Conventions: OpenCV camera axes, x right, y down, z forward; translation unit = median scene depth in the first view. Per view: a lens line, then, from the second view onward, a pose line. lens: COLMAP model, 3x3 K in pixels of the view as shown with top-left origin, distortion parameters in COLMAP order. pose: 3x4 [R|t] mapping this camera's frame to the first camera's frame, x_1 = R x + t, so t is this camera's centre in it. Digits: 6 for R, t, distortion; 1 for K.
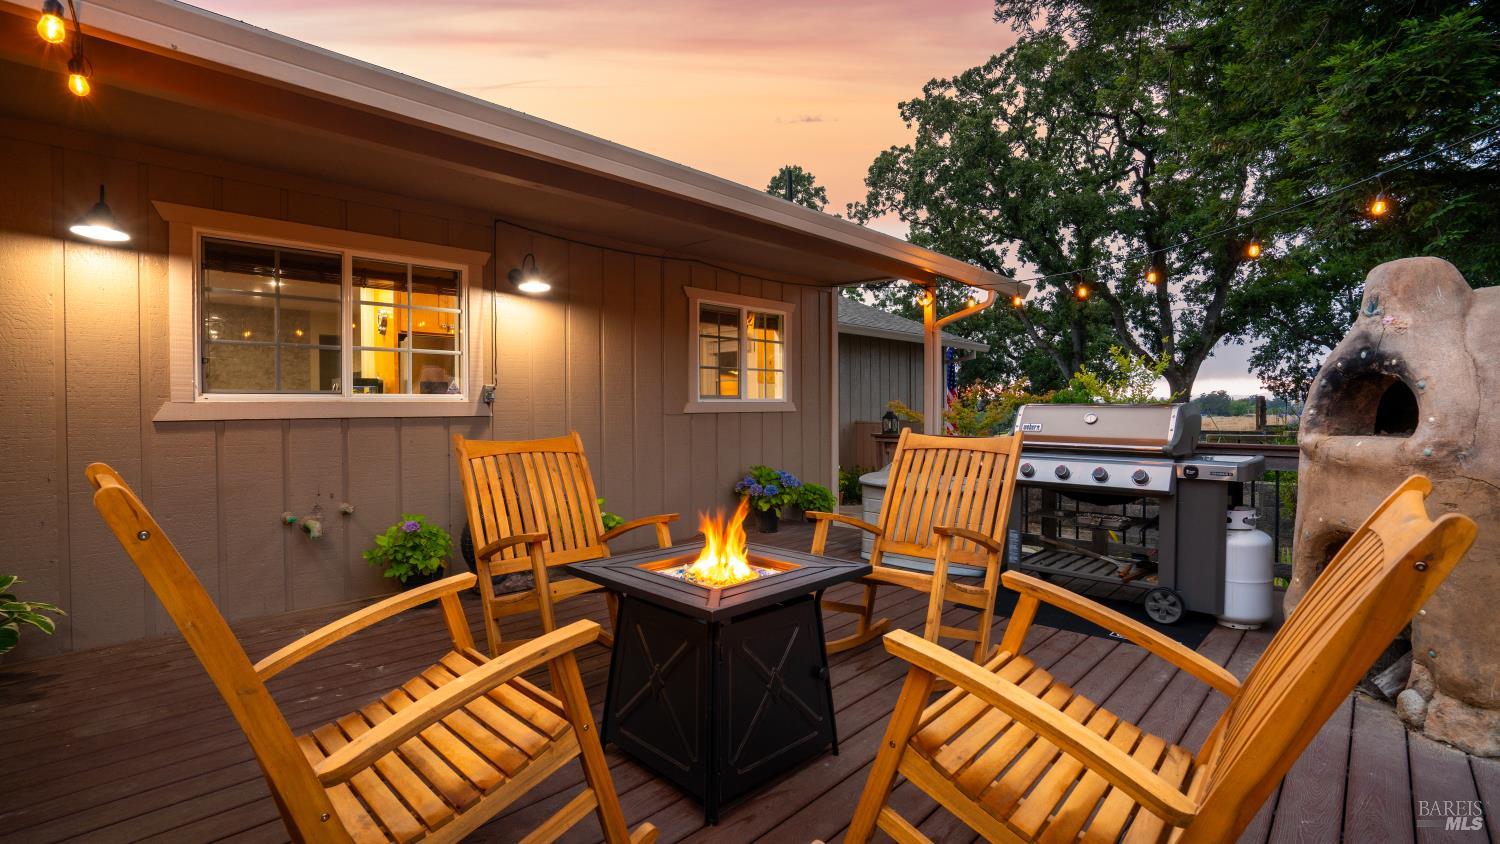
lens RADIAL K [[679.8, 0, 746.8], [0, 679.8, 411.7], [0, 0, 1]] dist [-0.041497, 0.013392]
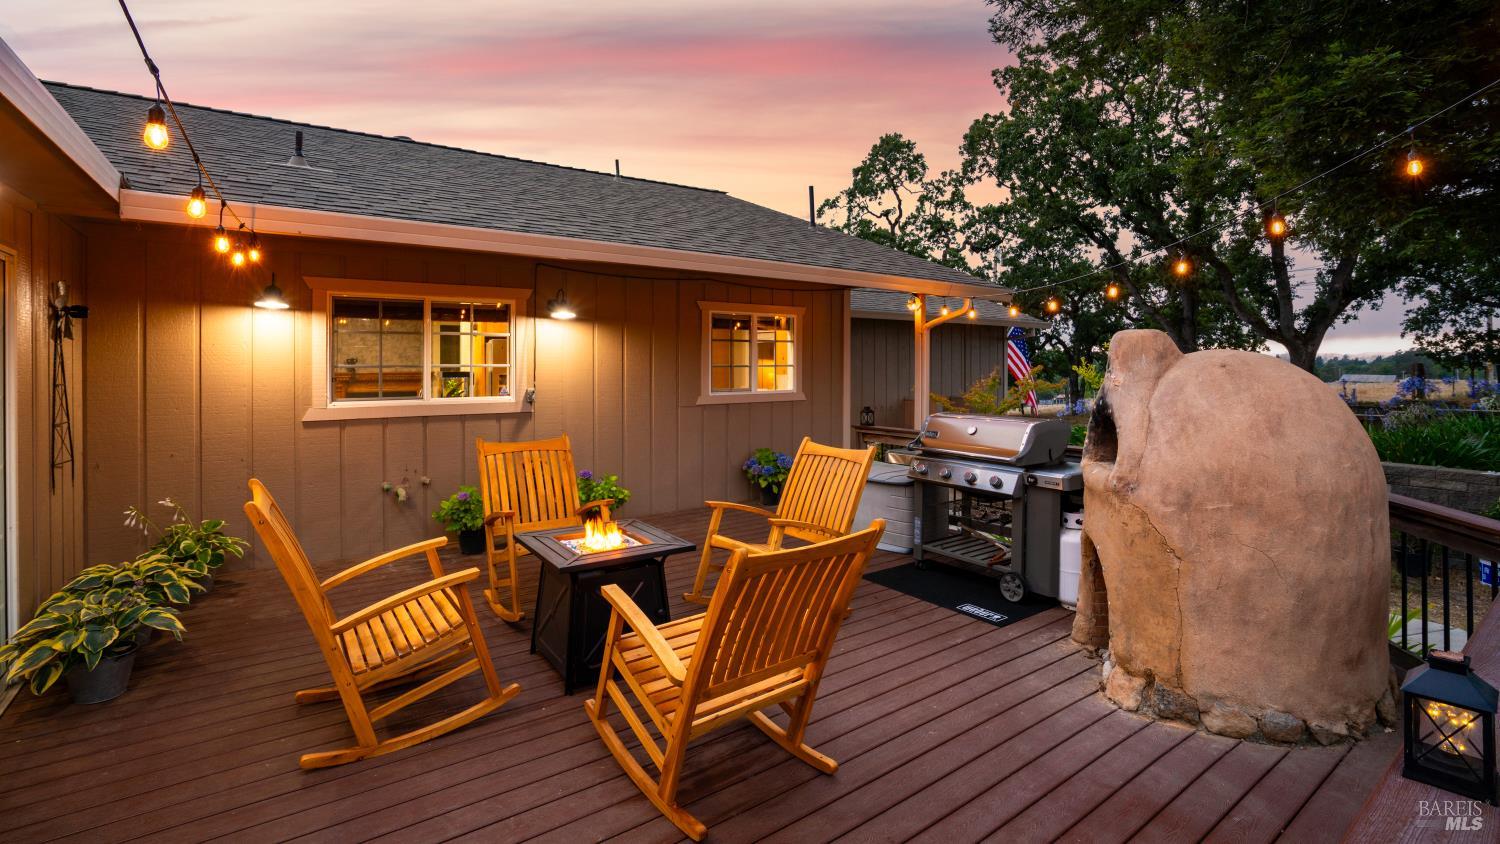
lens RADIAL K [[680.6, 0, 751.5], [0, 680.6, 358.7], [0, 0, 1]] dist [-0.031507, 0.000354]
pose [[0.984336, 0.005541, -0.176217, 0.280971], [-0.007665, 0.999906, -0.011372, -0.086387], [0.176138, 0.012545, 0.984286, -0.240547]]
